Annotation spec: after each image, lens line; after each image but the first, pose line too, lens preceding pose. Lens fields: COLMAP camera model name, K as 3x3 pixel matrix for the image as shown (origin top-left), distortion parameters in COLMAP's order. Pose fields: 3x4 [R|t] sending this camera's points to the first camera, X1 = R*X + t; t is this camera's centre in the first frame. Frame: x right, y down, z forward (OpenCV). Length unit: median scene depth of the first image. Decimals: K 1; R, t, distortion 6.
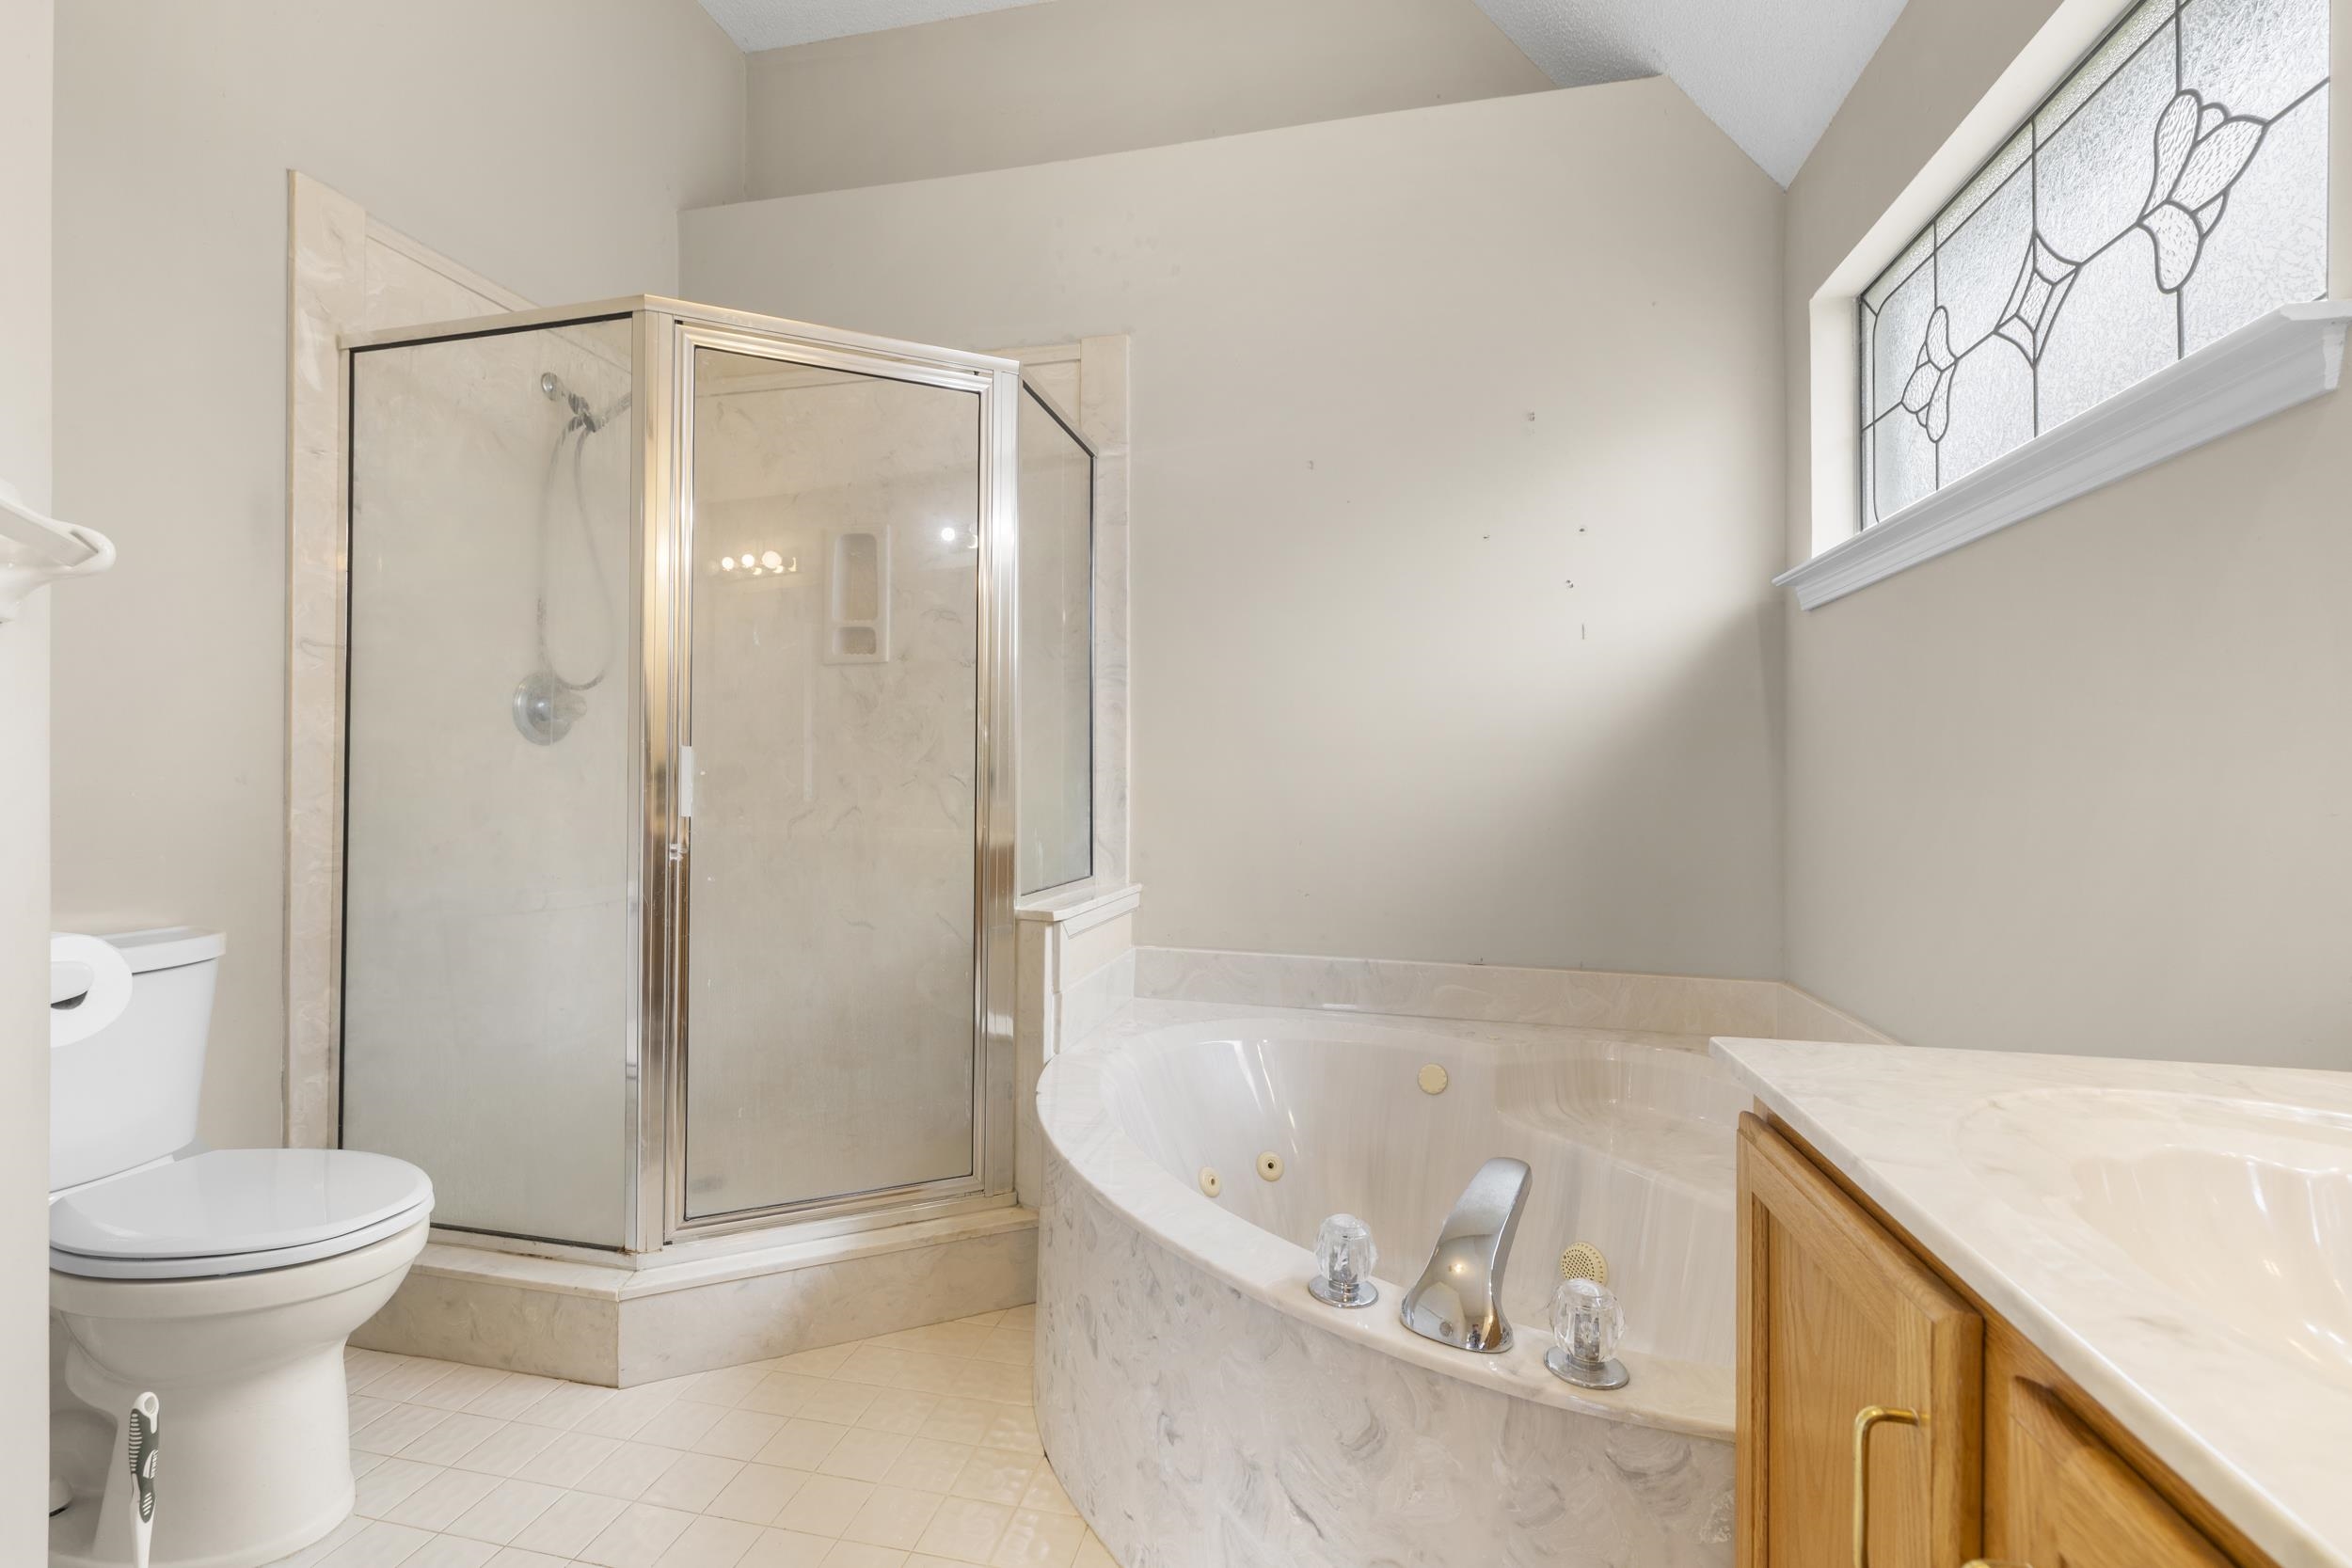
lens RADIAL K [[1016.2, 0, 1181.9], [0, 1016.2, 768.6], [0, 0, 1]] dist [0.001564, 0.001025]
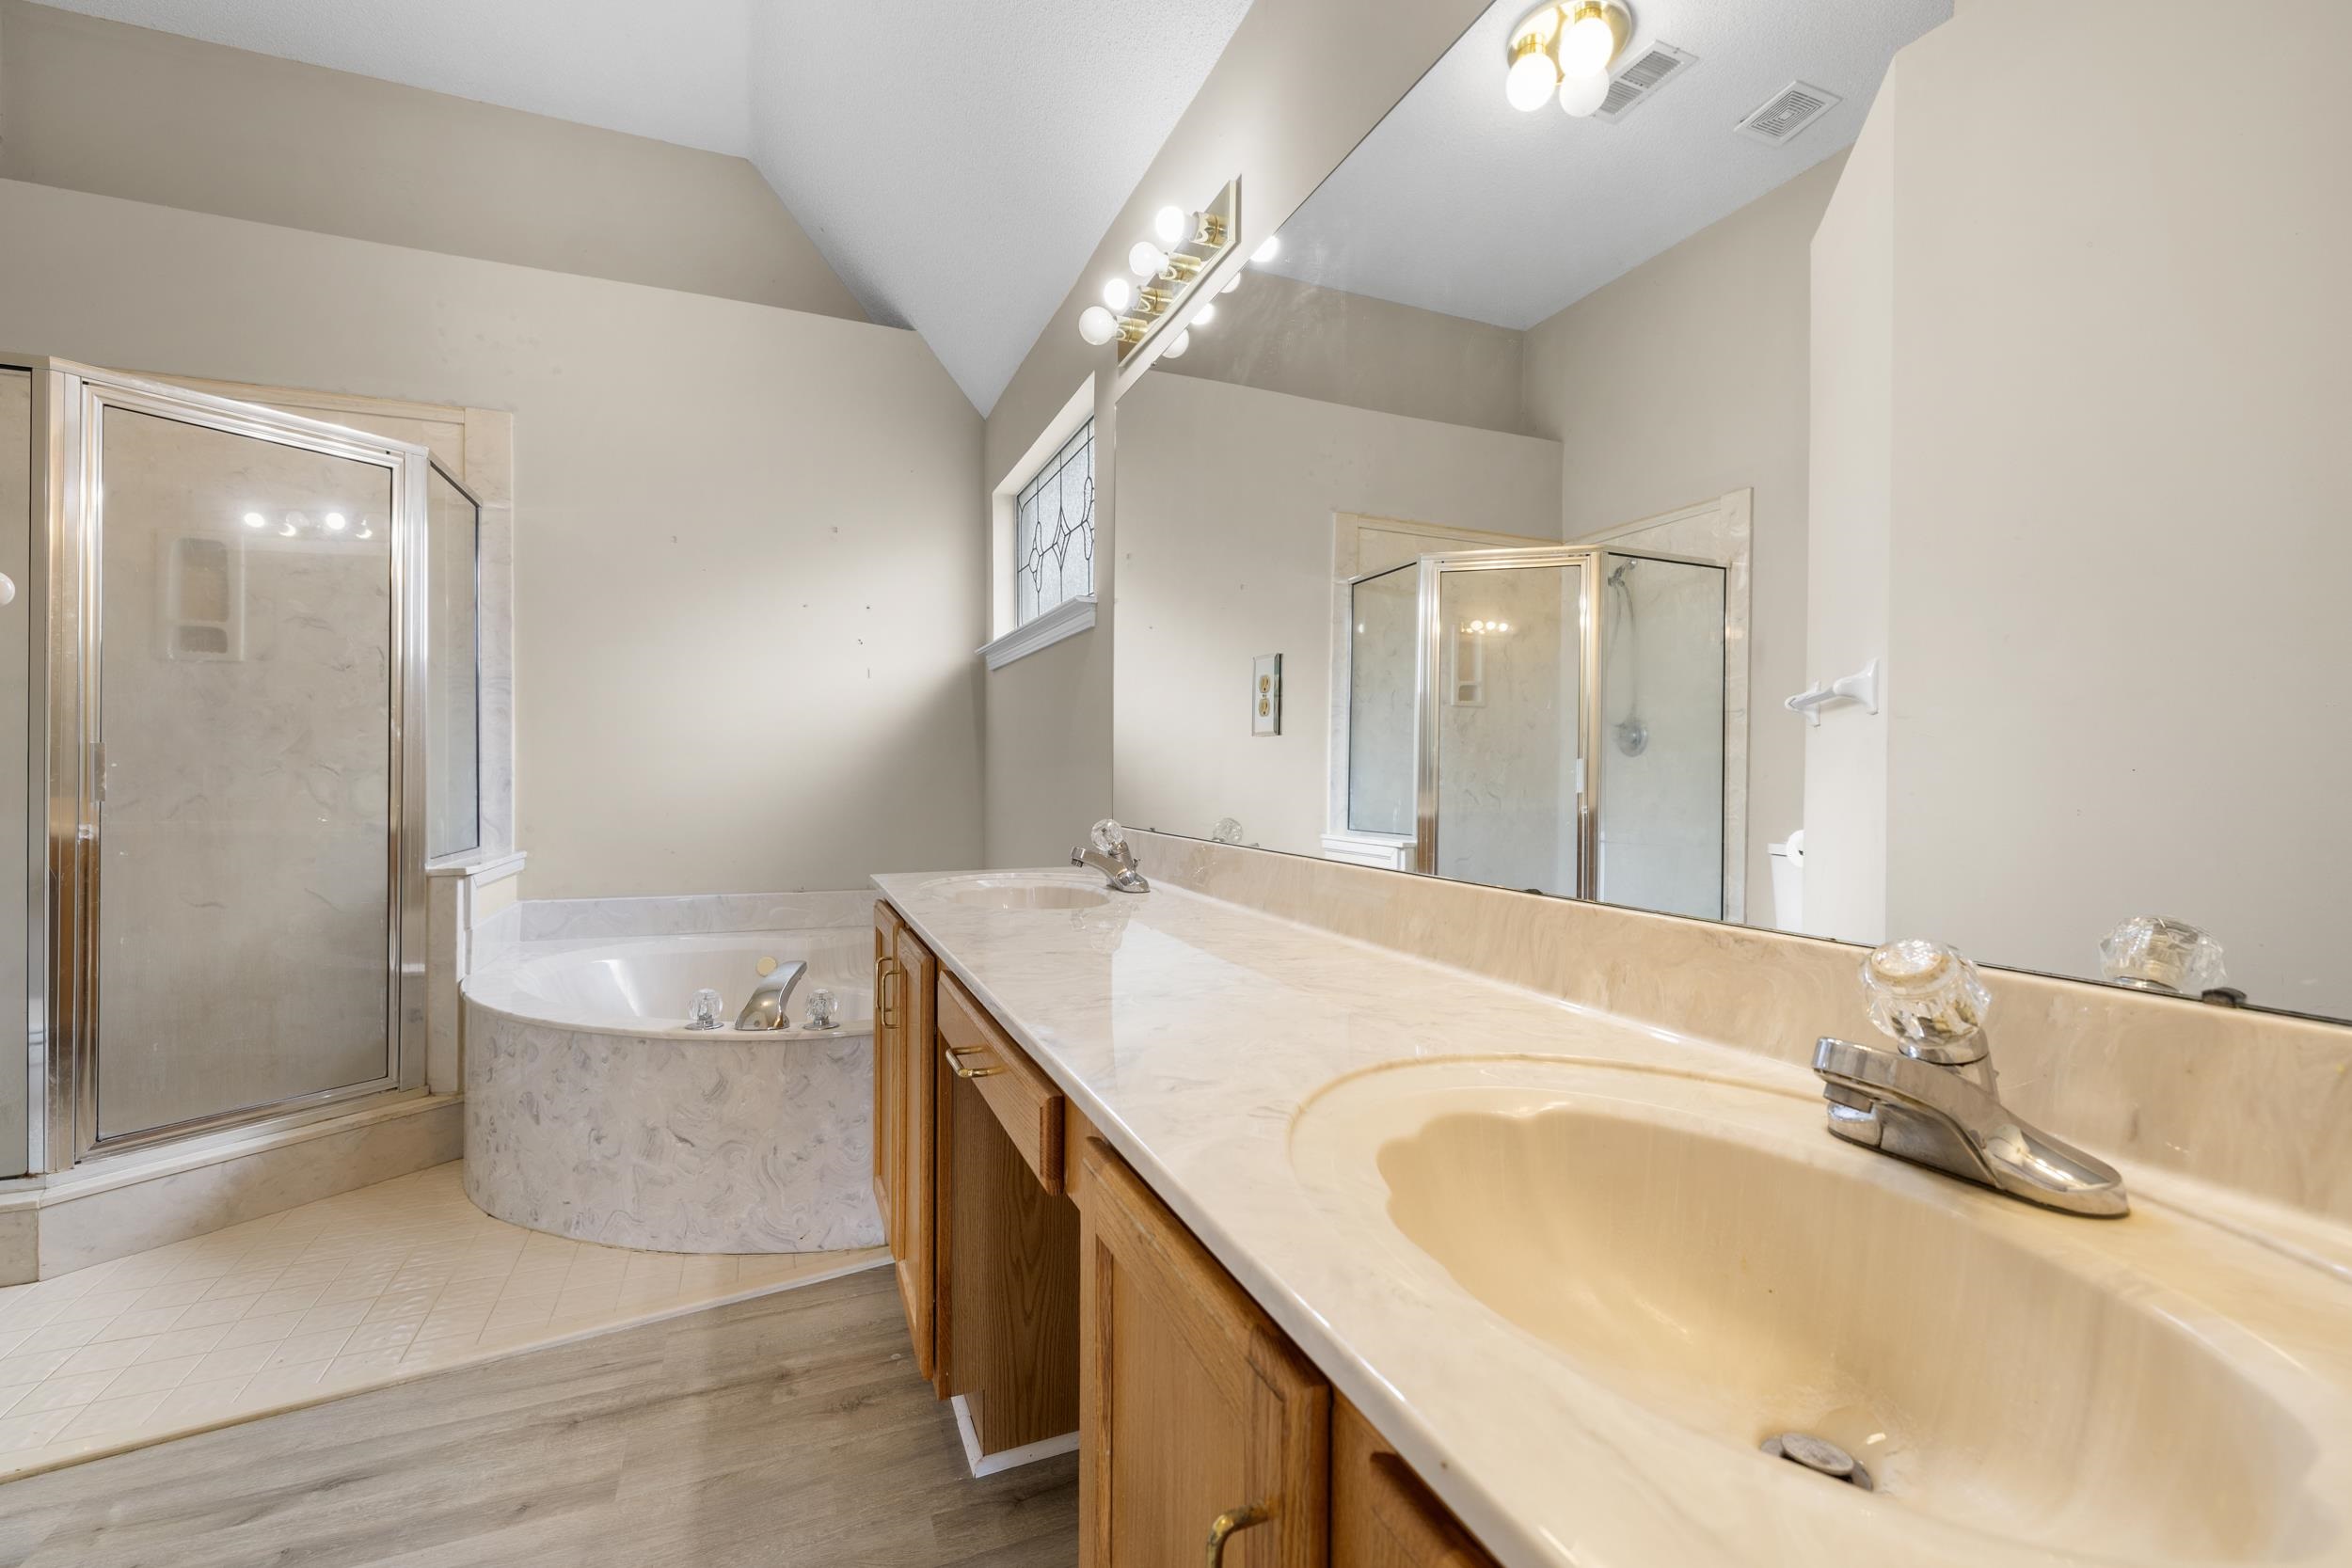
lens RADIAL K [[1016.2, 0, 1181.9], [0, 1016.2, 768.6], [0, 0, 1]] dist [0.001564, 0.001025]
pose [[0.822998, -0.004165, 0.568030, -0.109275], [-0.003959, 0.999907, 0.013068, -0.011332], [-0.568031, -0.013004, 0.822904, -0.631178]]
